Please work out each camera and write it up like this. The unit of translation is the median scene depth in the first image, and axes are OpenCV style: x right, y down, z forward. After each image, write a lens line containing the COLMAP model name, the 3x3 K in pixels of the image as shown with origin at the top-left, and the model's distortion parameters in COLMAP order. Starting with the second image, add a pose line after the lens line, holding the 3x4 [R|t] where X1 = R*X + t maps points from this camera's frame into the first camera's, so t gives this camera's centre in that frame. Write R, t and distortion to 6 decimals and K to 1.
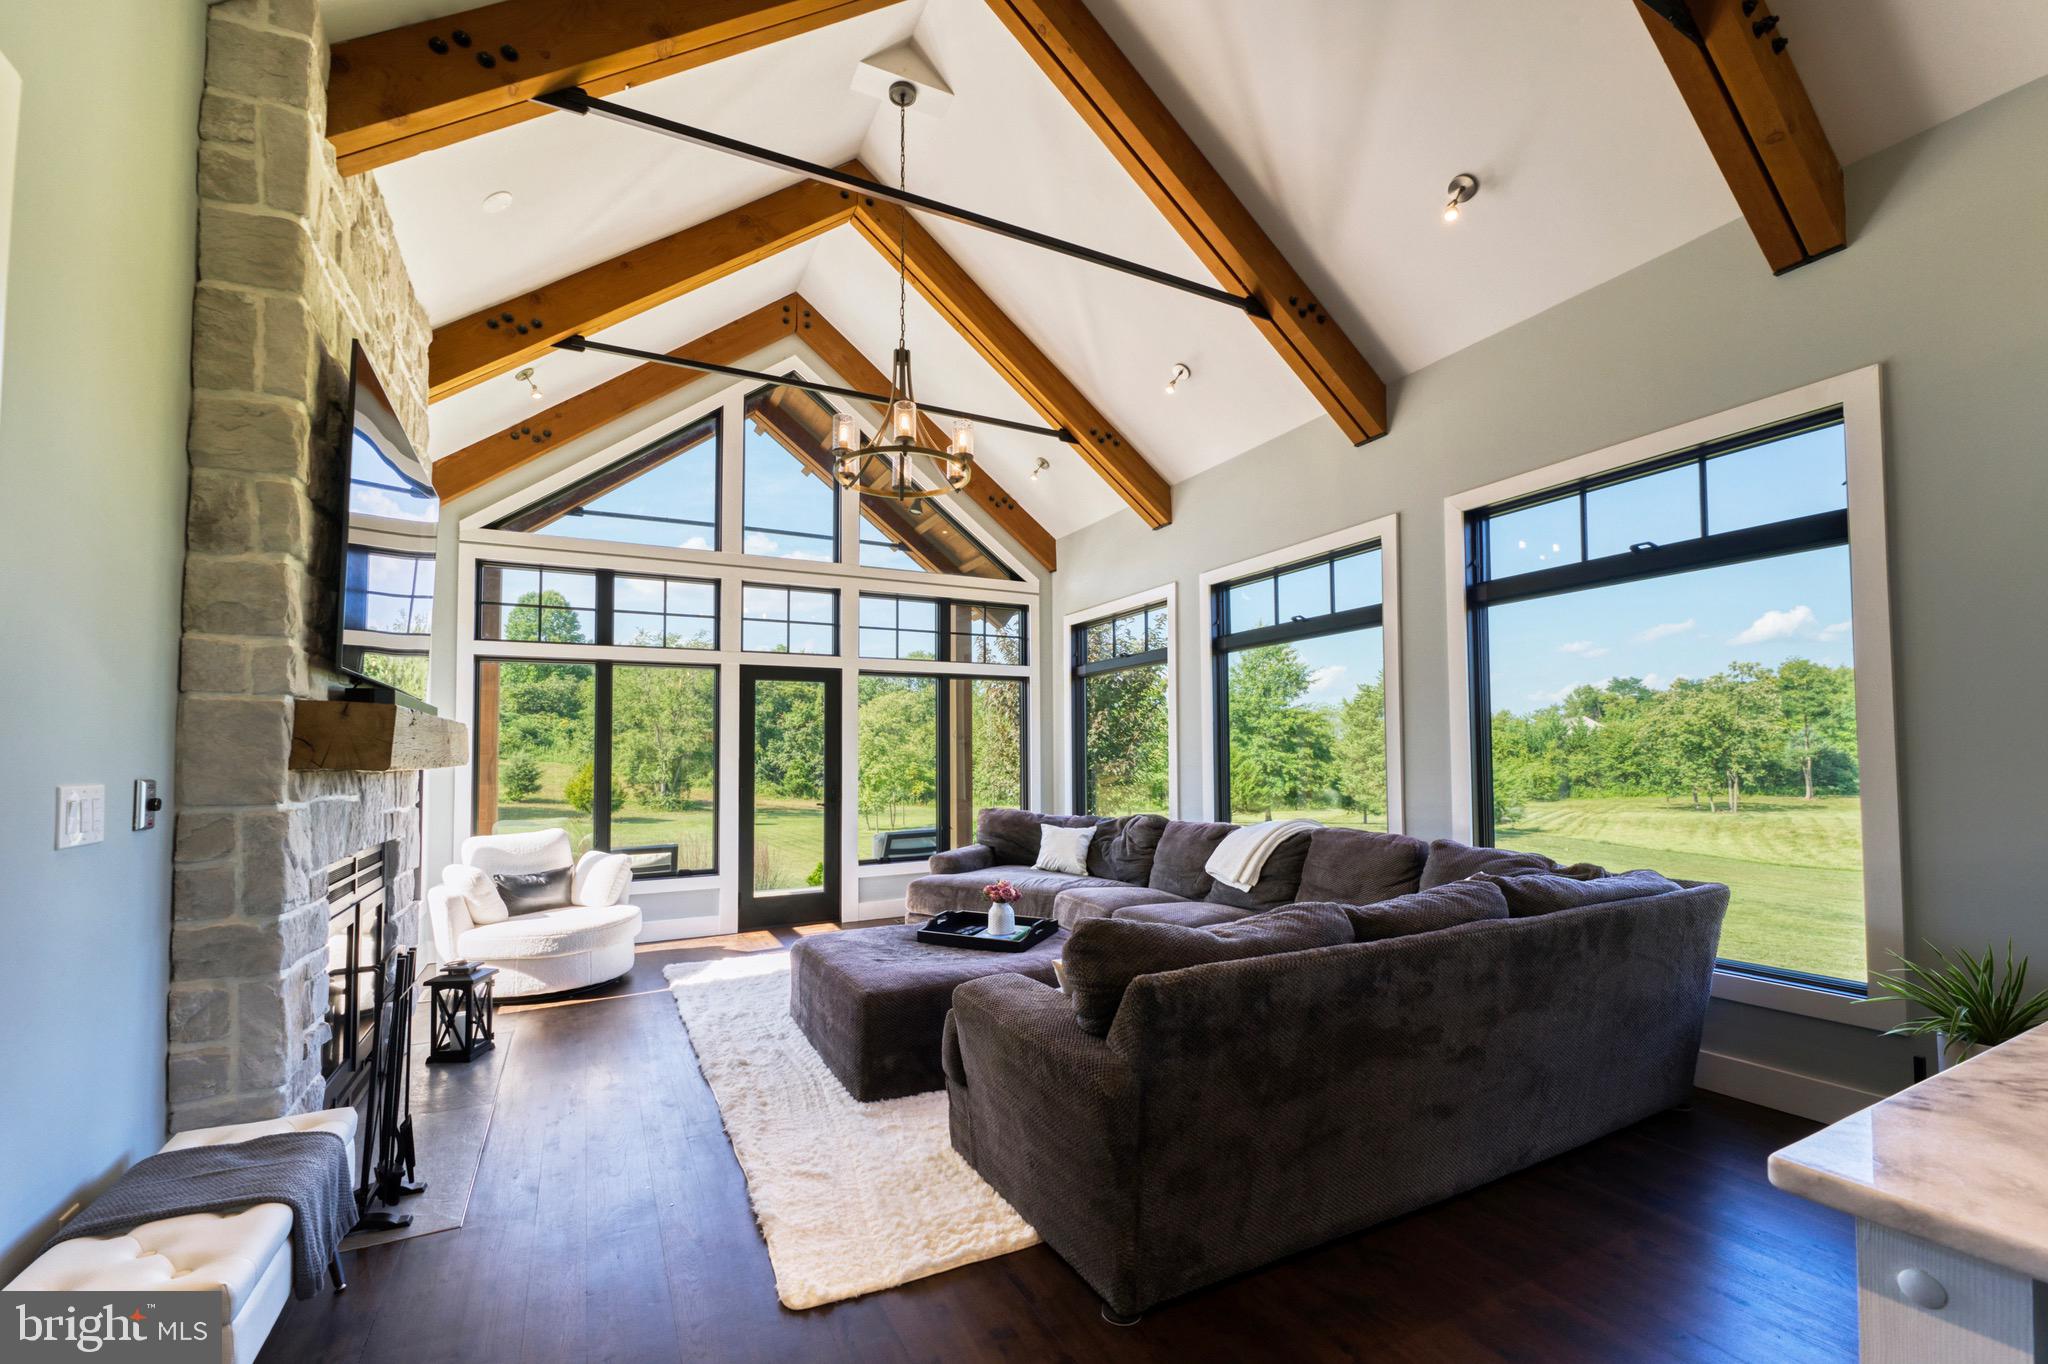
lens RADIAL K [[837.7, 0, 1033.6], [0, 837.7, 725.8], [0, 0, 1]] dist [-0.002236, -0.002027]
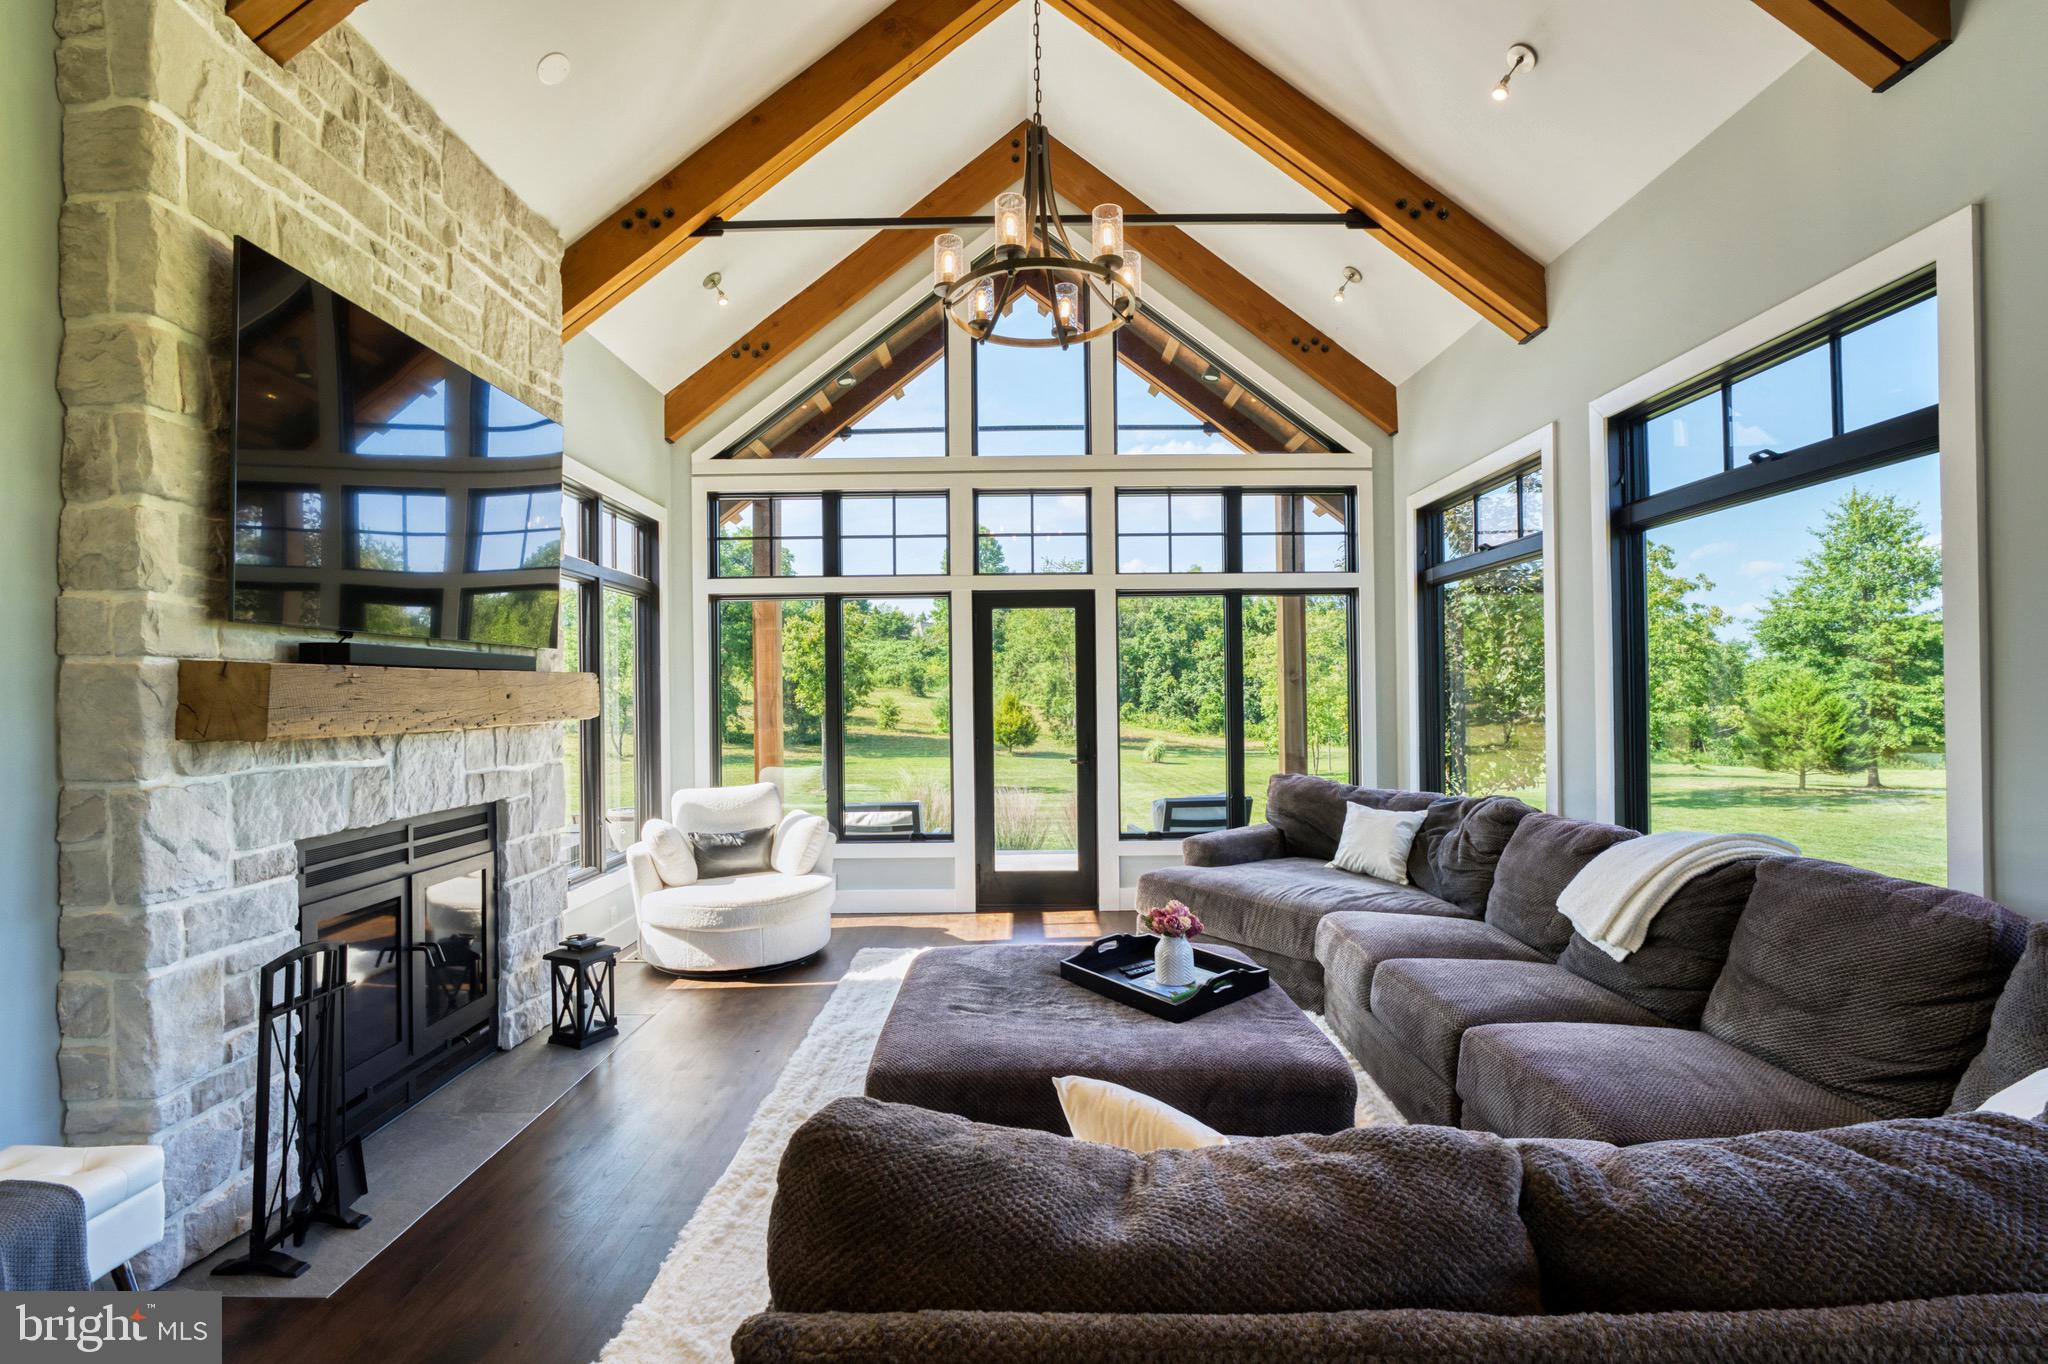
lens RADIAL K [[954.6, 0, 1028.4], [0, 954.6, 685.3], [0, 0, 1]] dist [-0.017551, 0.001905]
pose [[0.892258, -0.003934, -0.451508, 0.164904], [0.019005, 0.999403, 0.028851, -0.007755], [0.451125, -0.034323, 0.891800, 0.237283]]
